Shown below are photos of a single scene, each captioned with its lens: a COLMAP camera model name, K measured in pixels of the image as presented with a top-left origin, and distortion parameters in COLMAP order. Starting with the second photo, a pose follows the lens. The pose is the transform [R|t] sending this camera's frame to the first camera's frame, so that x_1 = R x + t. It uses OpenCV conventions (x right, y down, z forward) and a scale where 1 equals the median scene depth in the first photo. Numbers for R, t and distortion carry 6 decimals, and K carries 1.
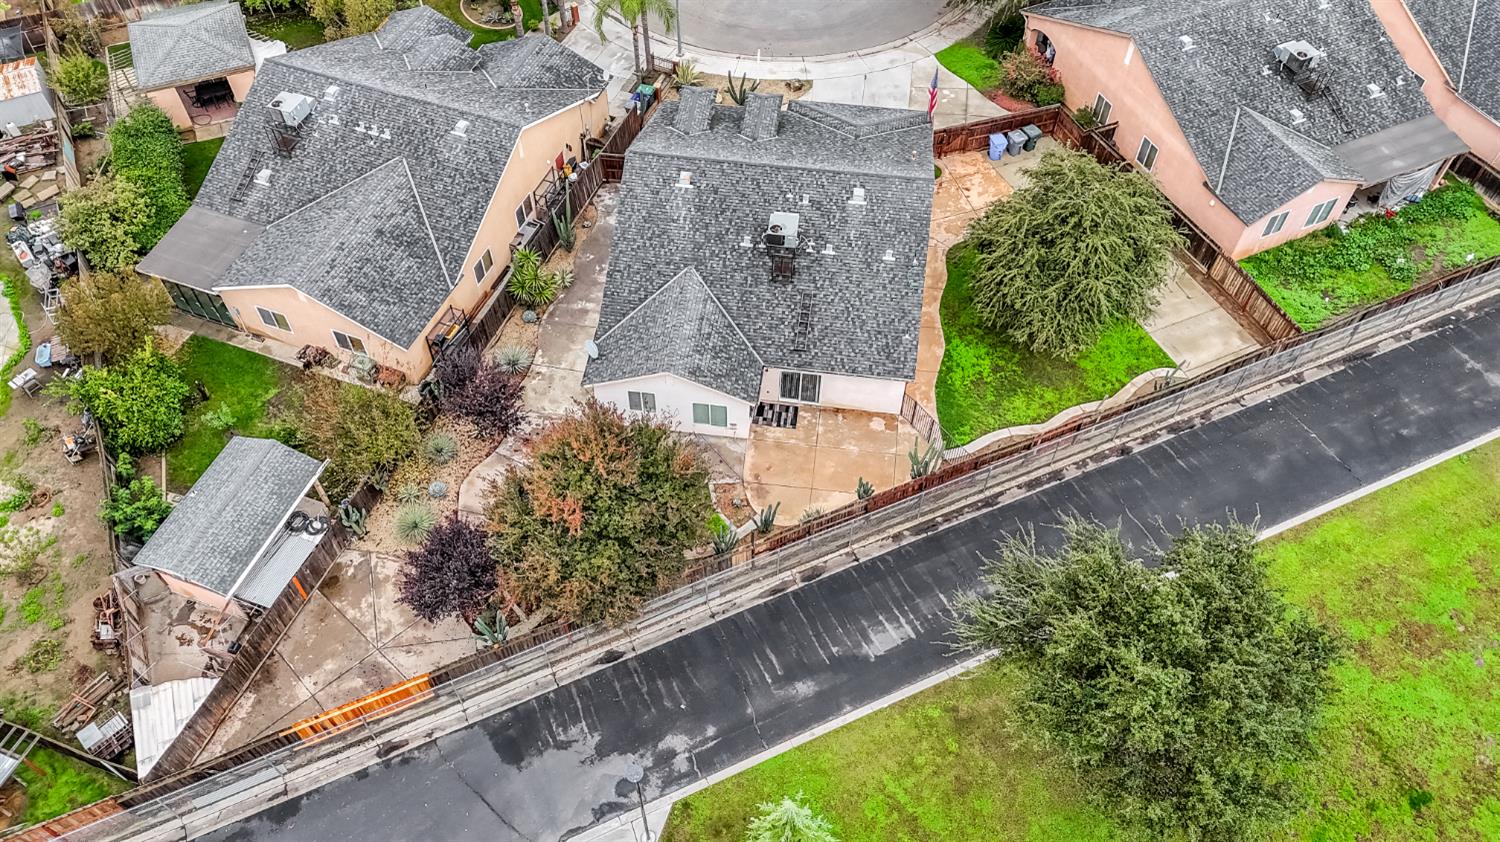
lens RADIAL K [[1097.7, 0, 746.8], [0, 1097.7, 425.3], [0, 0, 1]] dist [0.068338, -0.055345]
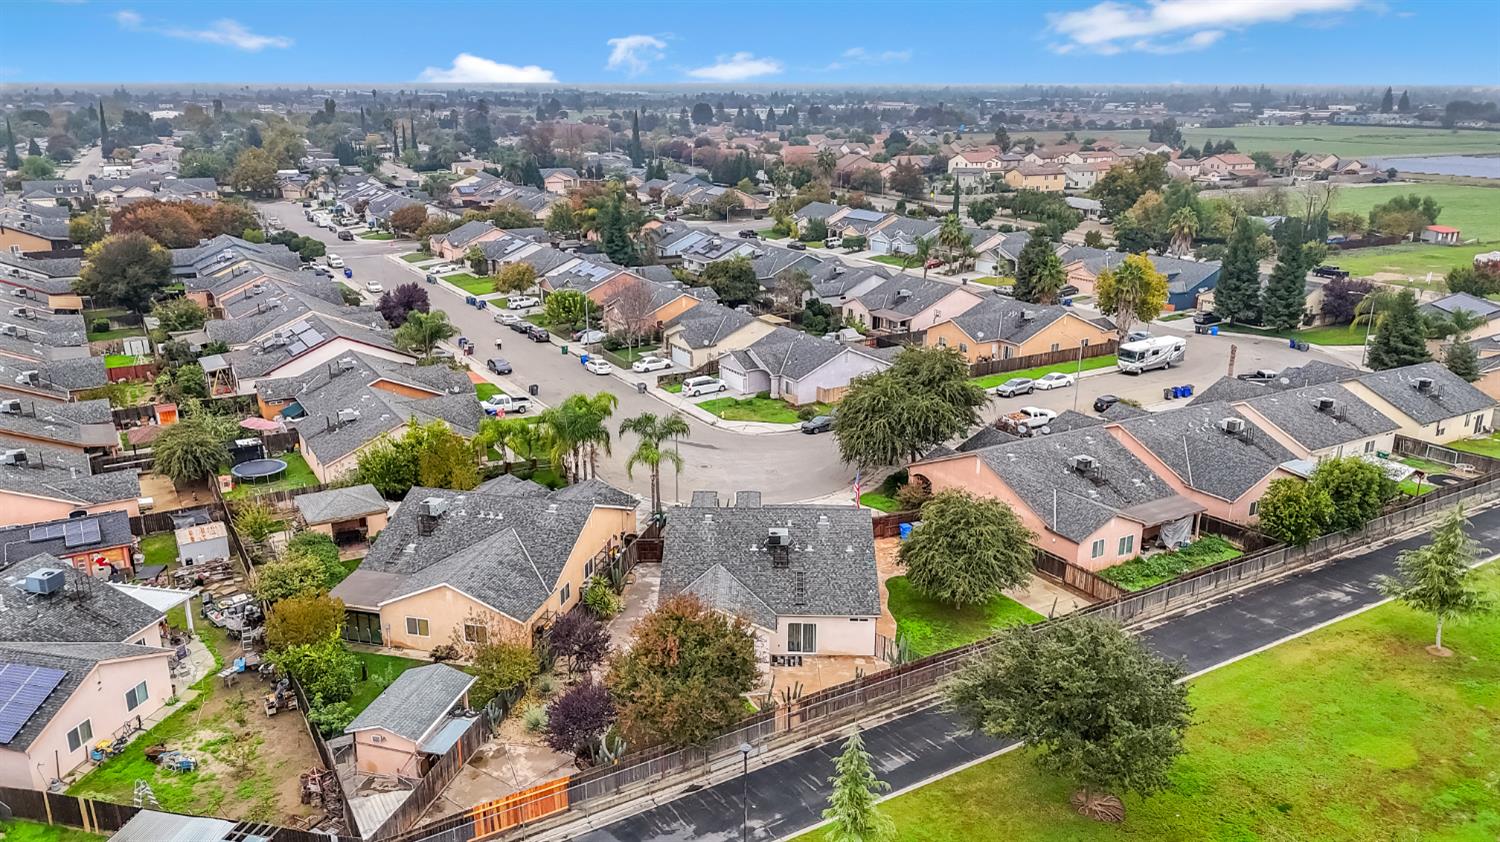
lens RADIAL K [[1097.7, 0, 750.8], [0, 1097.7, 419.5], [0, 0, 1]] dist [0.068338, -0.055345]
pose [[0.993048, -0.038616, 0.111196, -0.165958], [0.096229, 0.810373, -0.577959, 0.559070], [-0.067792, 0.584641, 0.808455, -0.307200]]
